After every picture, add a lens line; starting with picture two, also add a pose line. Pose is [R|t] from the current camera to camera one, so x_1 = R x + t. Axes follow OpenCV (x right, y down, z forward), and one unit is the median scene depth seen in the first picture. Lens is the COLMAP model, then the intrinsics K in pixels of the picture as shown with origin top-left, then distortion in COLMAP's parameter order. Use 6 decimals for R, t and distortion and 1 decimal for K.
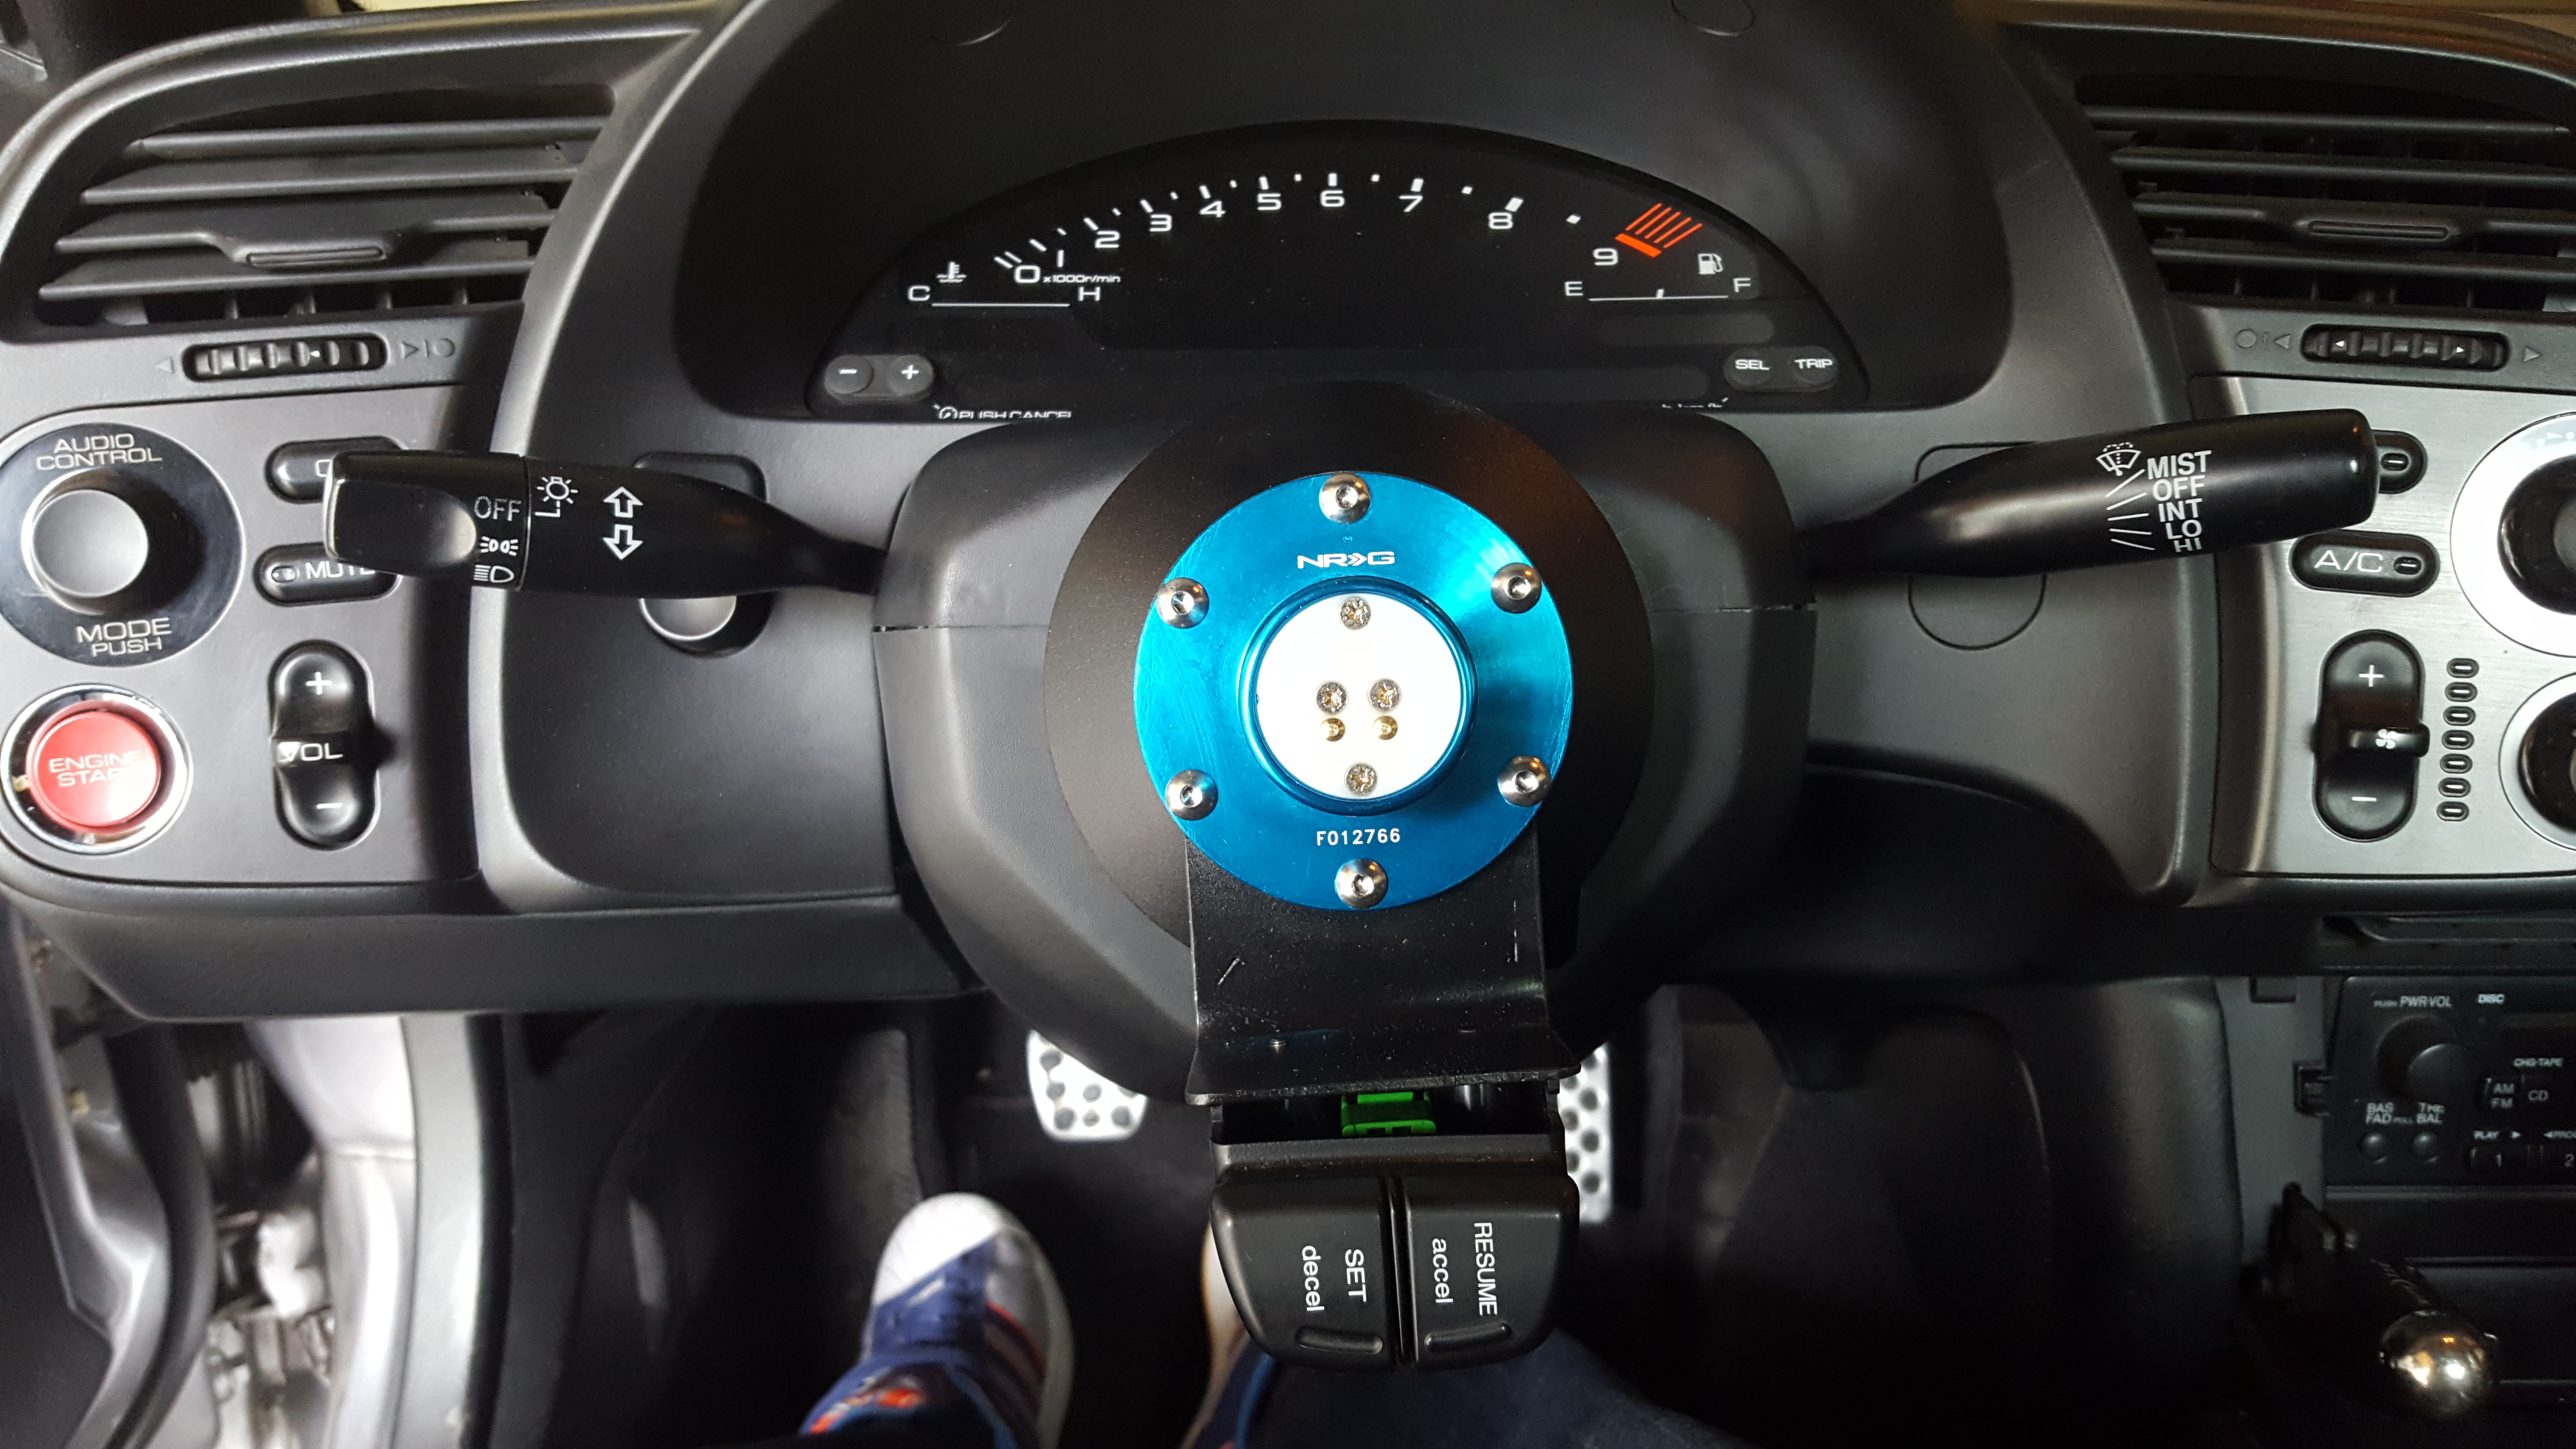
lens RADIAL K [[2078.8, 0, 1288.1], [0, 2078.8, 775.8], [0, 0, 1]] dist [-0.005781, -0.002364]
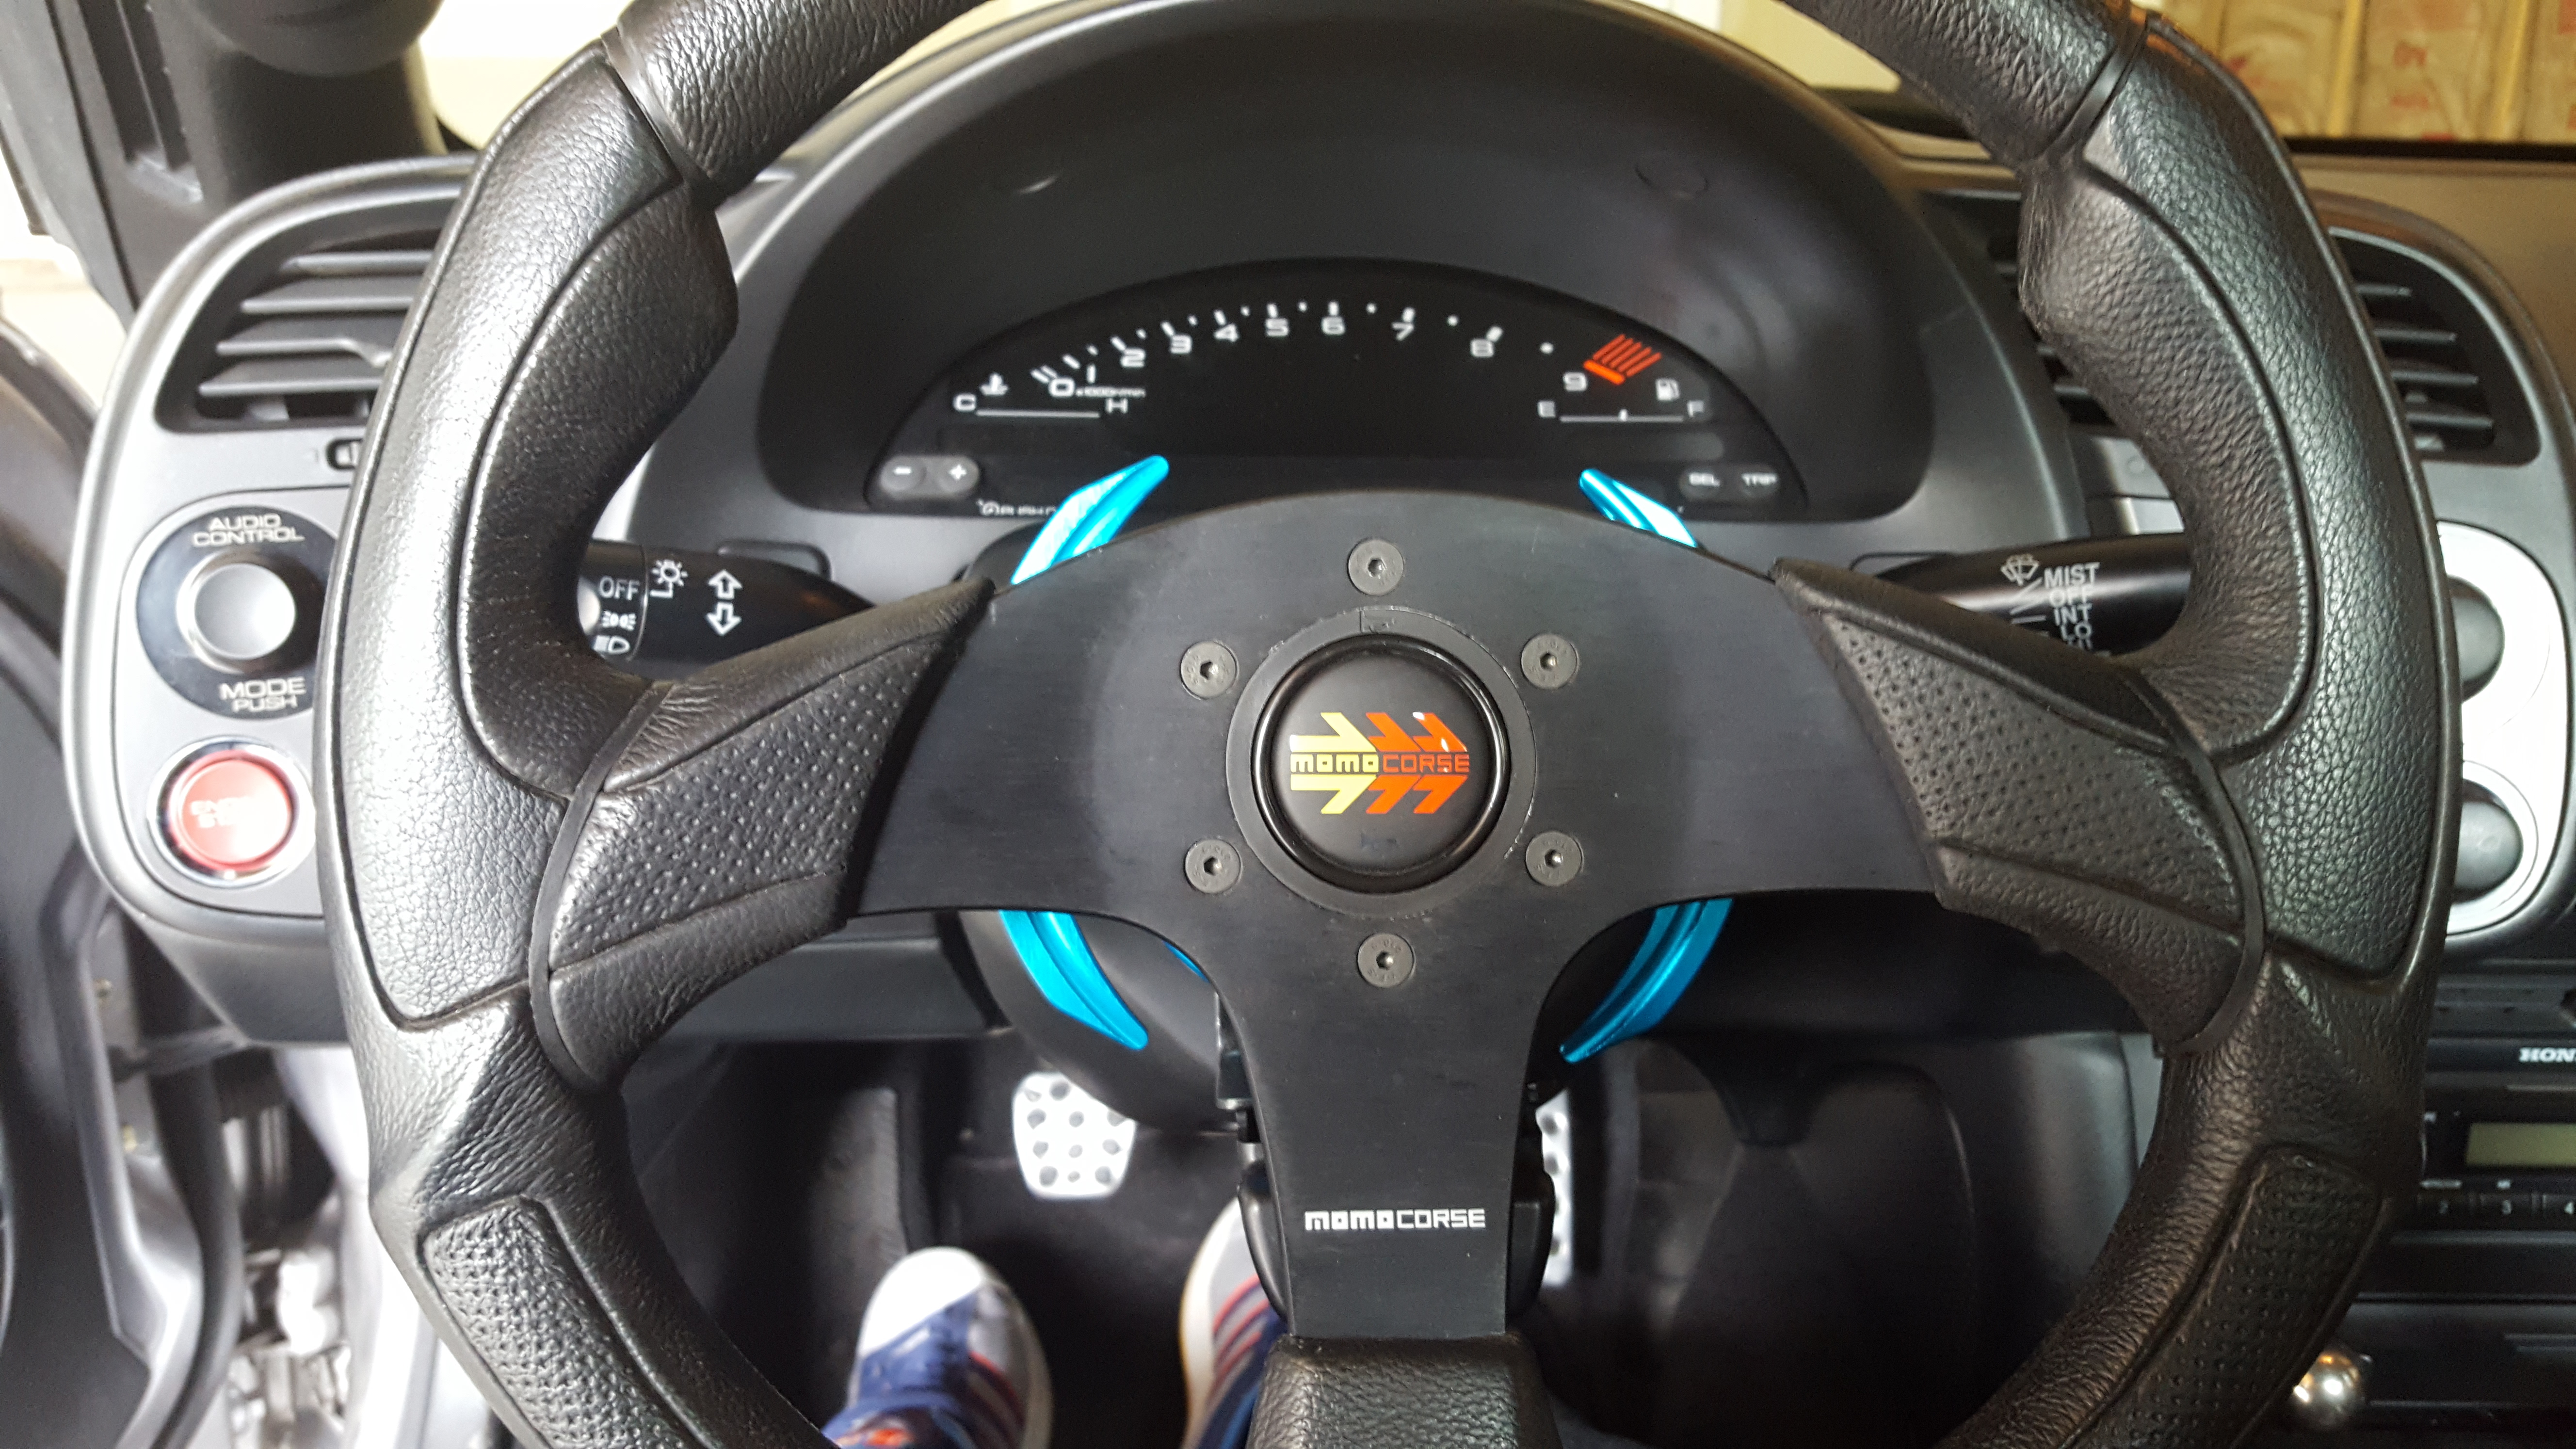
lens RADIAL K [[2153.7, 0, 1288.0], [0, 2153.7, 724.5], [0, 0, 1]] dist [0.008013, -0.004878]
pose [[0.999537, 0.016249, 0.025720, -0.030269], [-0.014487, 0.997630, -0.067263, 0.016610], [-0.026752, 0.066859, 0.997404, -0.150353]]
